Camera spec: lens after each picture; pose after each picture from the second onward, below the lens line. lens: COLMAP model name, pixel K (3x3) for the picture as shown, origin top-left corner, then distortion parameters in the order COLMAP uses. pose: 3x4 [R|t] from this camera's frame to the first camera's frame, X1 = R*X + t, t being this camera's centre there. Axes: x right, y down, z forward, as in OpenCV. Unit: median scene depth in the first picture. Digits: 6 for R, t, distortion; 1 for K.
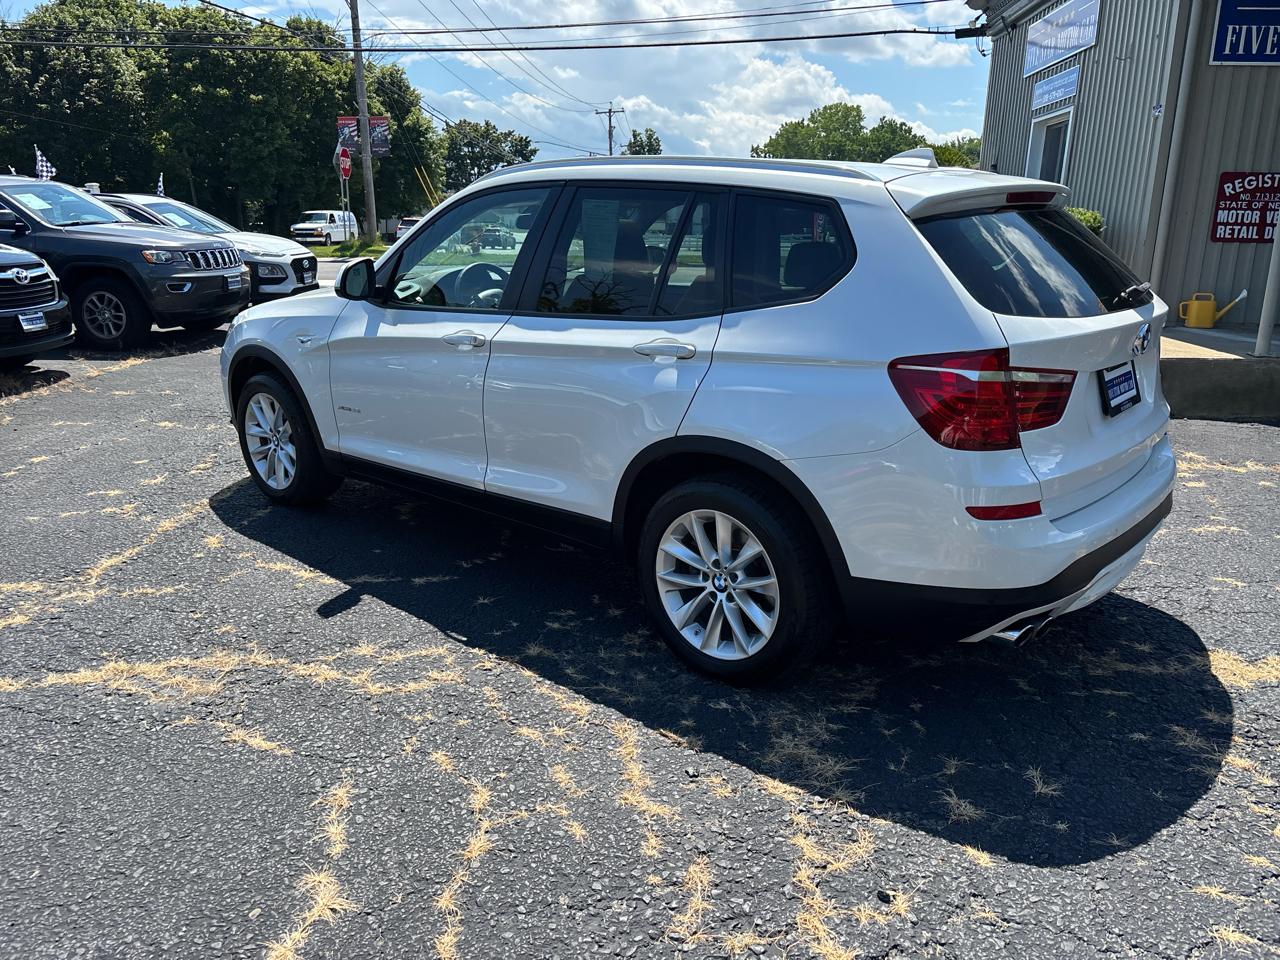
lens RADIAL K [[965.3, 0, 633.1], [0, 965.3, 474.4], [0, 0, 1]] dist [0.048657, -0.049961]
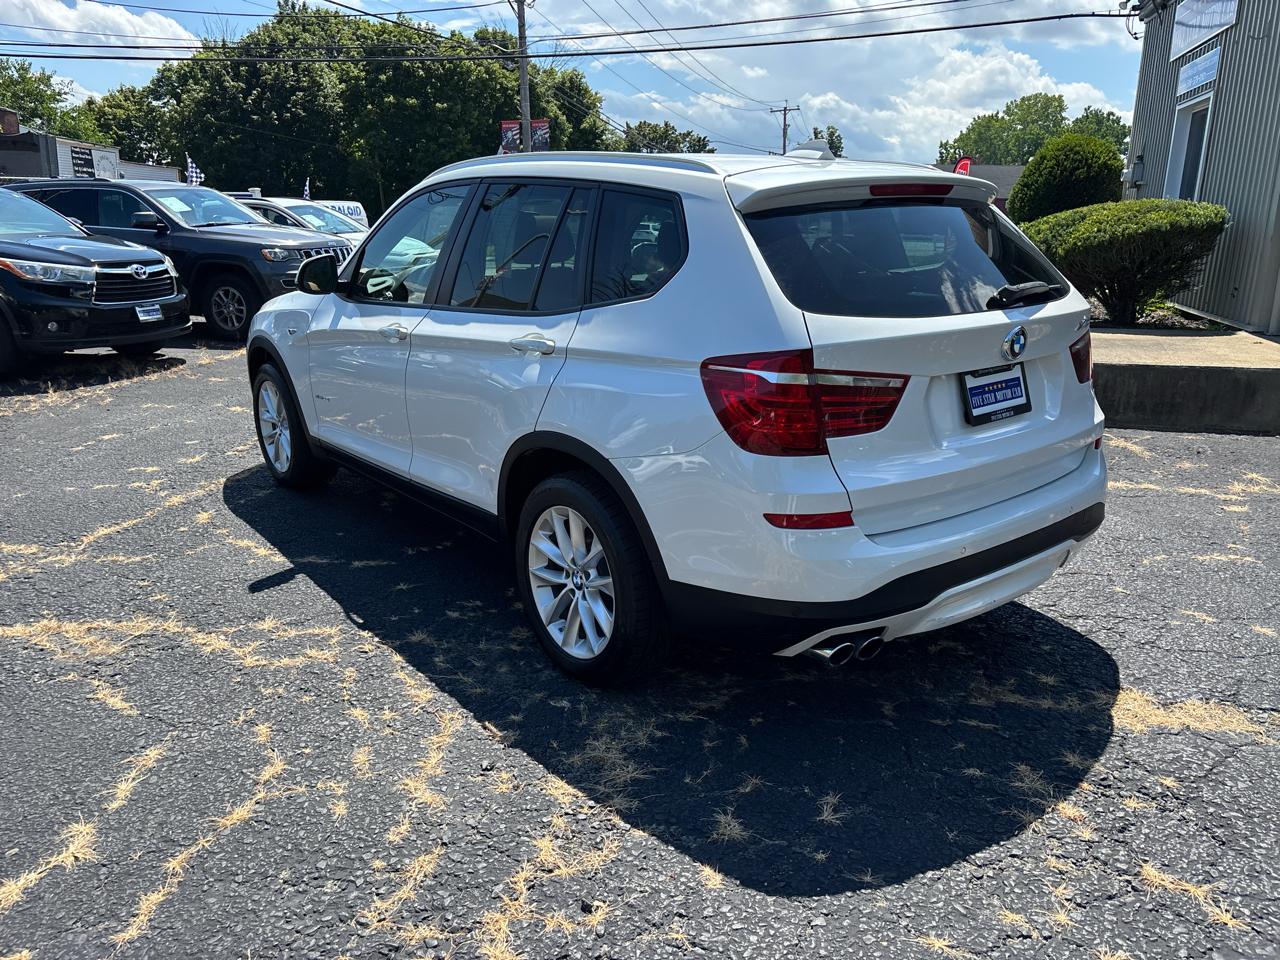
lens RADIAL K [[965.3, 0, 632.8], [0, 965.3, 471.6], [0, 0, 1]] dist [0.048657, -0.049961]
pose [[0.983742, 0.040817, -0.174889, 0.294924], [-0.041221, 0.999149, 0.001321, -0.003221], [0.174794, 0.005909, 0.984587, 0.029436]]
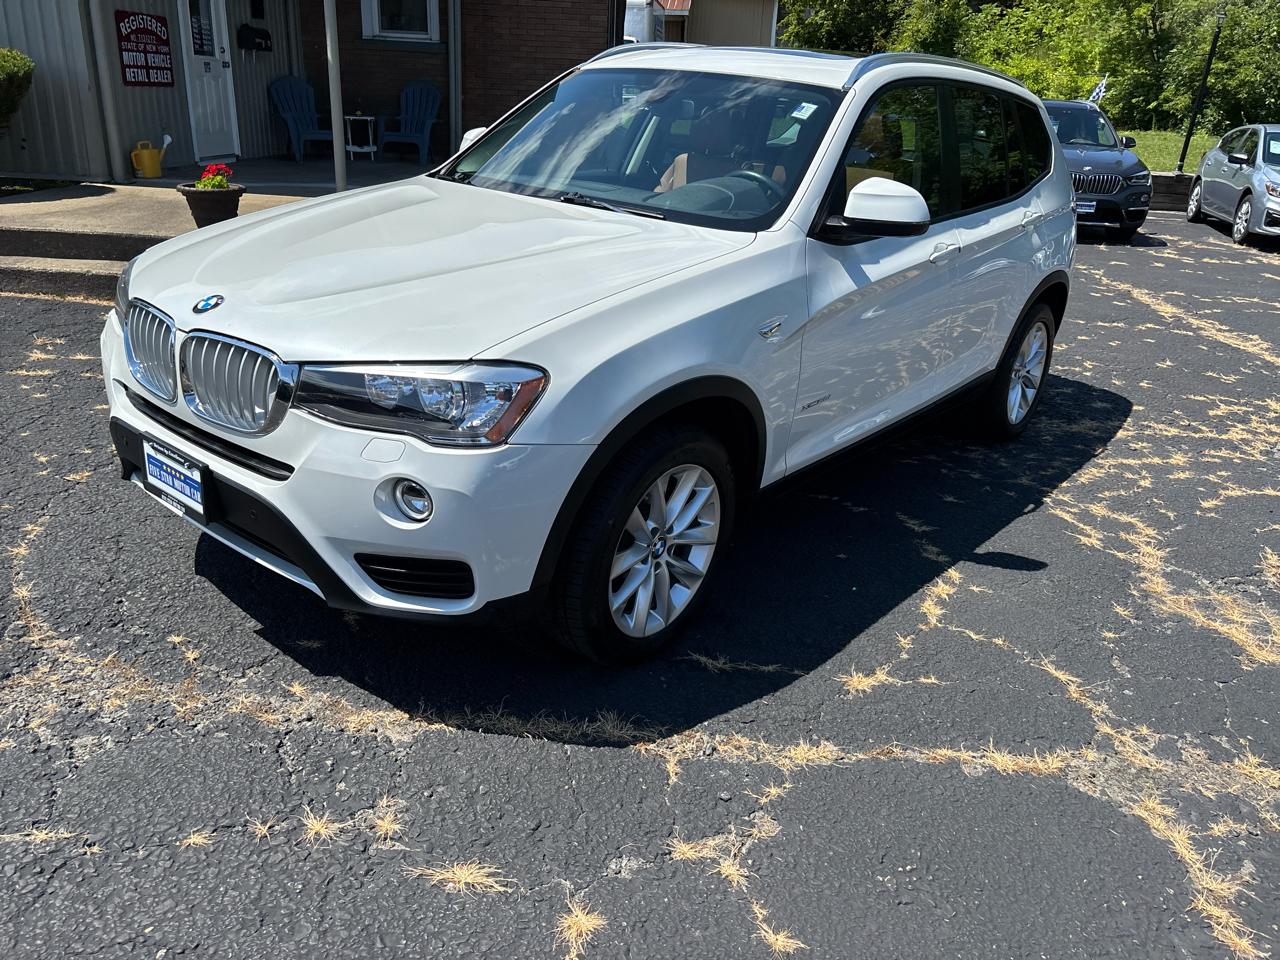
lens RADIAL K [[965.3, 0, 636.3], [0, 965.3, 482.1], [0, 0, 1]] dist [0.048657, -0.049961]
pose [[-0.040808, -0.385114, 0.921966, -1.247095], [0.205876, 0.899694, 0.384923, -0.407546], [-0.977727, 0.205518, 0.042571, 1.449217]]
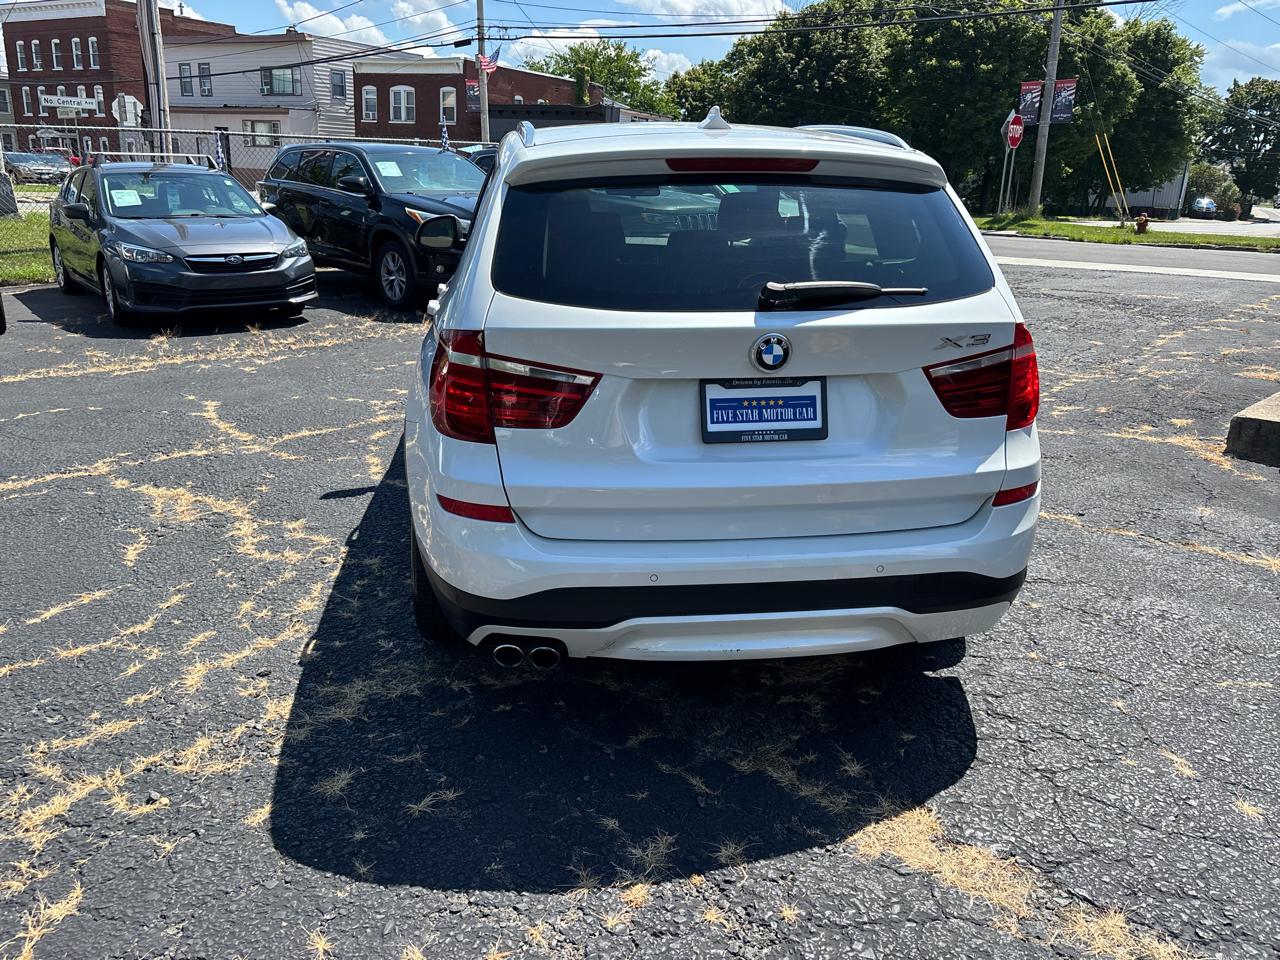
lens RADIAL K [[965.3, 0, 634.2], [0, 965.3, 468.0], [0, 0, 1]] dist [0.048657, -0.049961]
pose [[0.753485, 0.202026, -0.625656, 0.831031], [-0.188299, 0.978066, 0.089050, -0.086205], [0.629923, 0.050713, 0.775000, 0.303108]]
